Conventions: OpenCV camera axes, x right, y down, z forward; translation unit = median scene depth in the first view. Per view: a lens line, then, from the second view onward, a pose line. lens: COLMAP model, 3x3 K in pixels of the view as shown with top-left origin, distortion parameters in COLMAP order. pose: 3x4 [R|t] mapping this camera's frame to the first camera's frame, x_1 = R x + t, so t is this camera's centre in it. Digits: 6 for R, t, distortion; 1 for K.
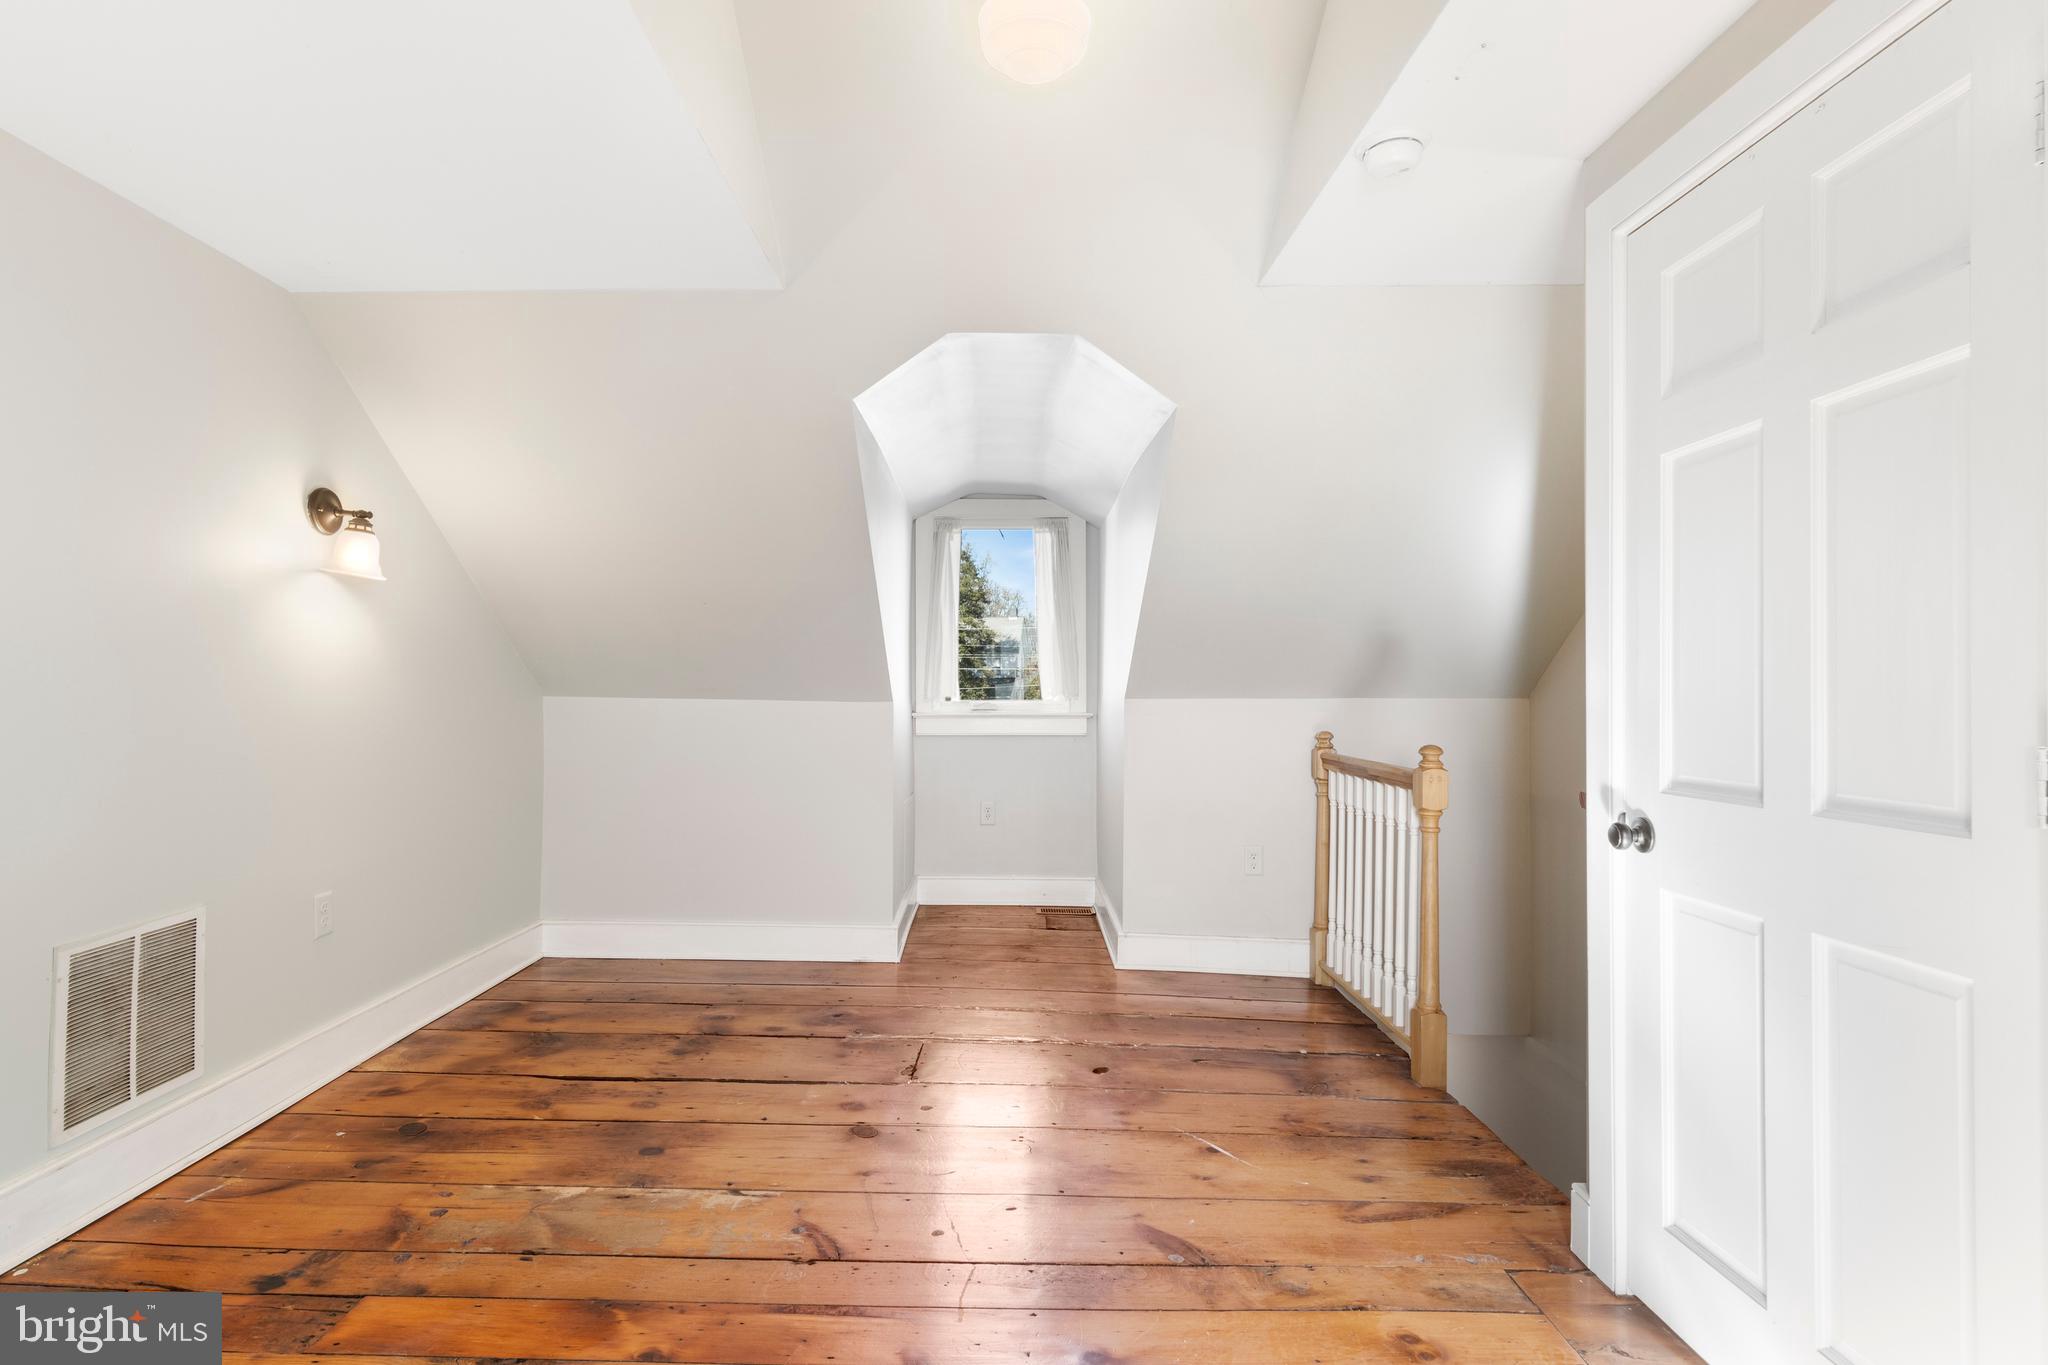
lens RADIAL K [[1060.7, 0, 1016.3], [0, 1060.7, 694.5], [0, 0, 1]] dist [0.003164, -0.000763]
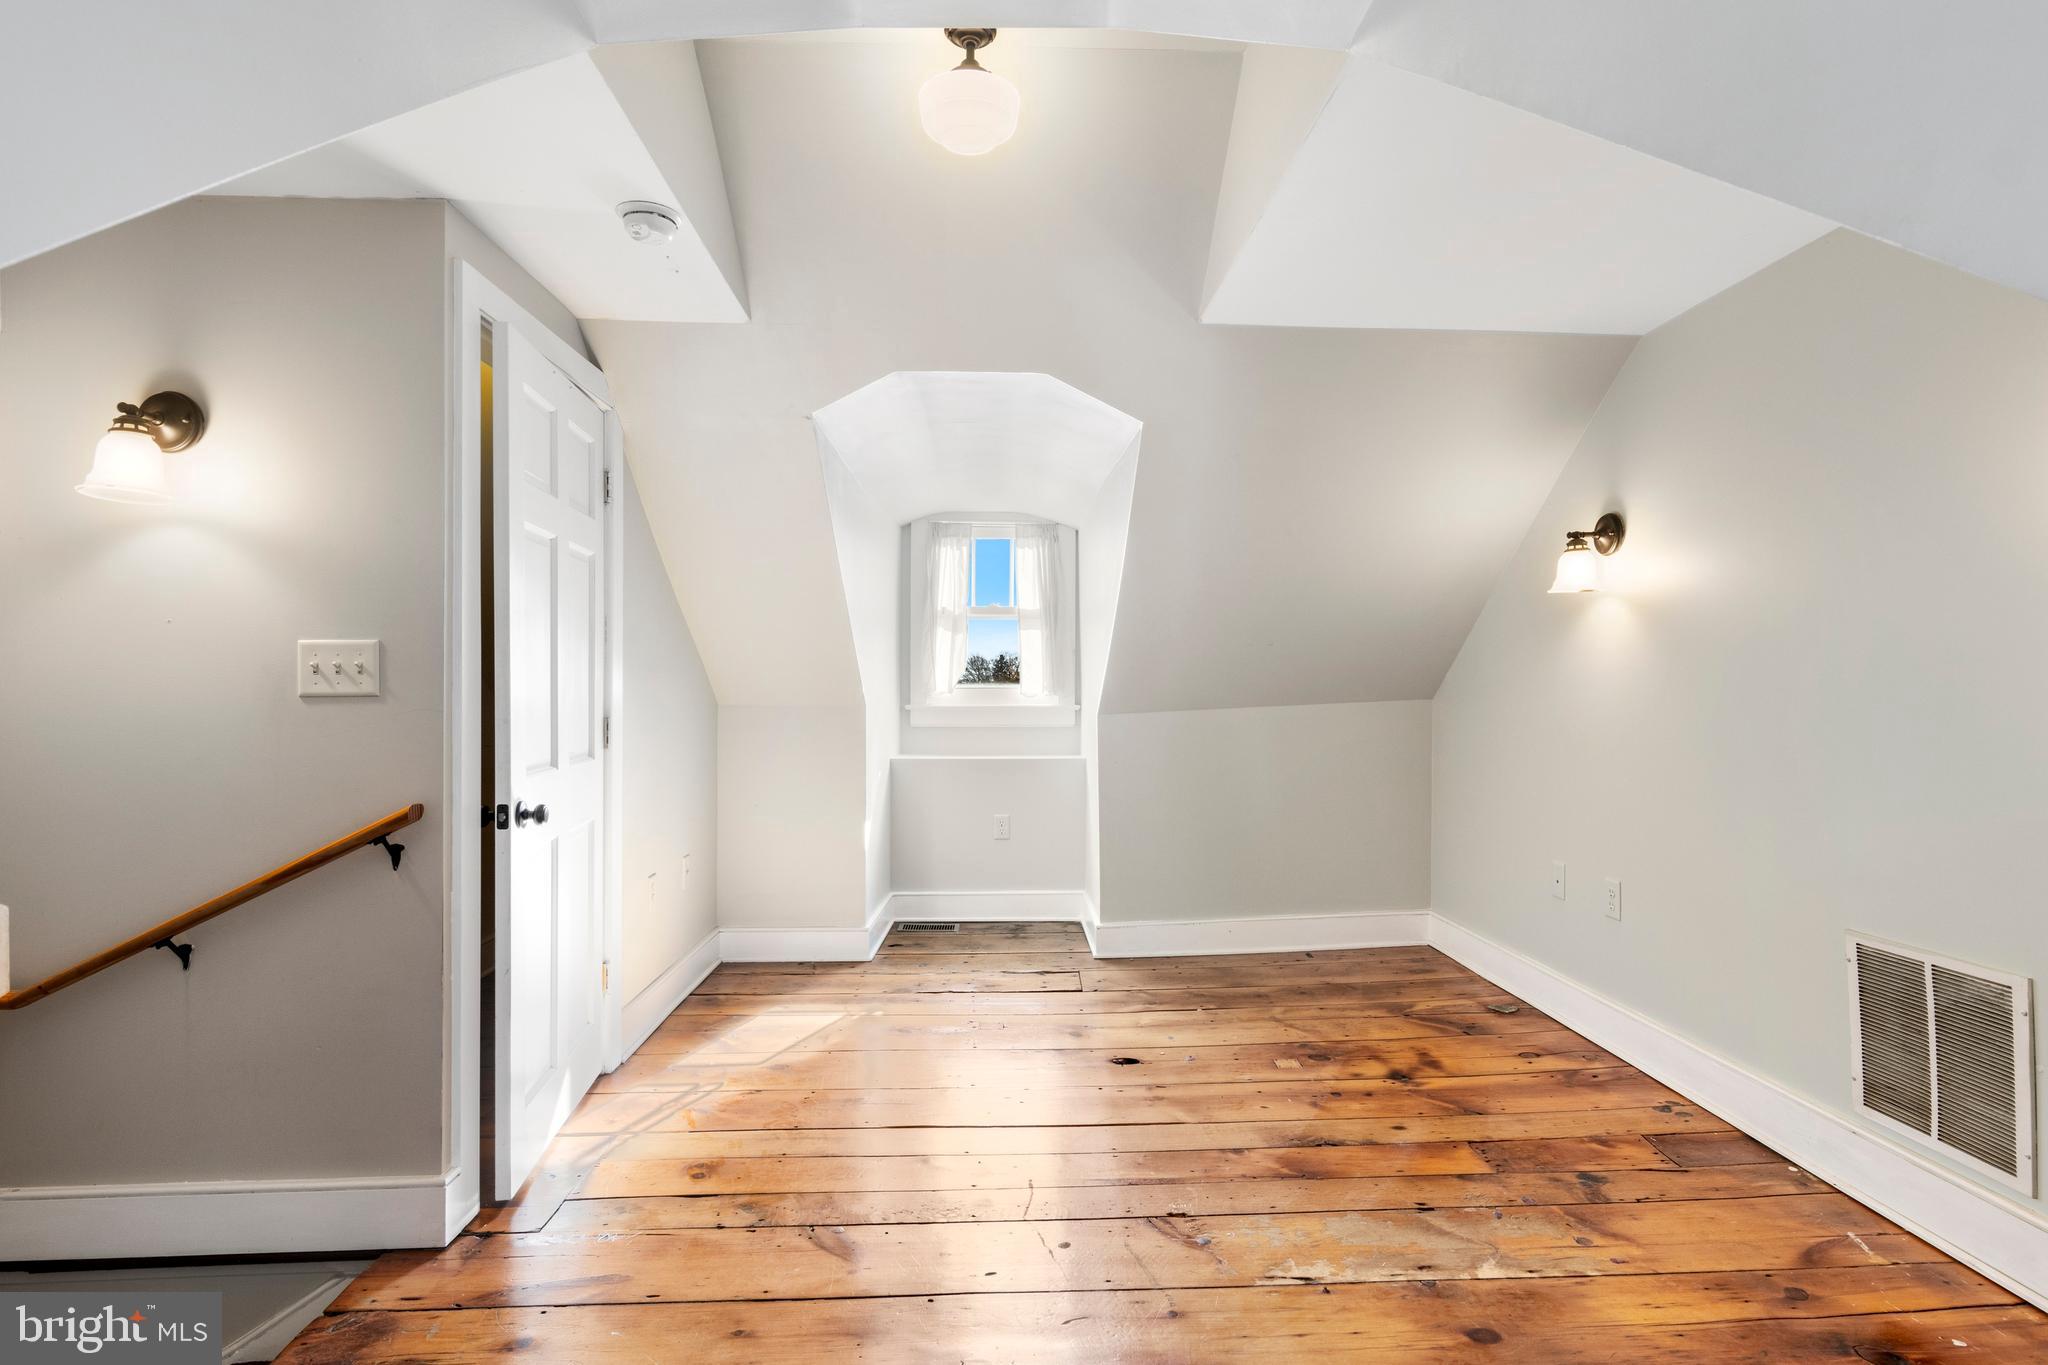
lens RADIAL K [[1060.7, 0, 1016.3], [0, 1060.7, 694.5], [0, 0, 1]] dist [0.003164, -0.000763]
pose [[-0.999904, 0.000789, -0.013803, -0.015585], [0.000616, 0.999922, 0.012510, -0.021646], [0.013812, 0.012500, -0.999826, 1.986581]]
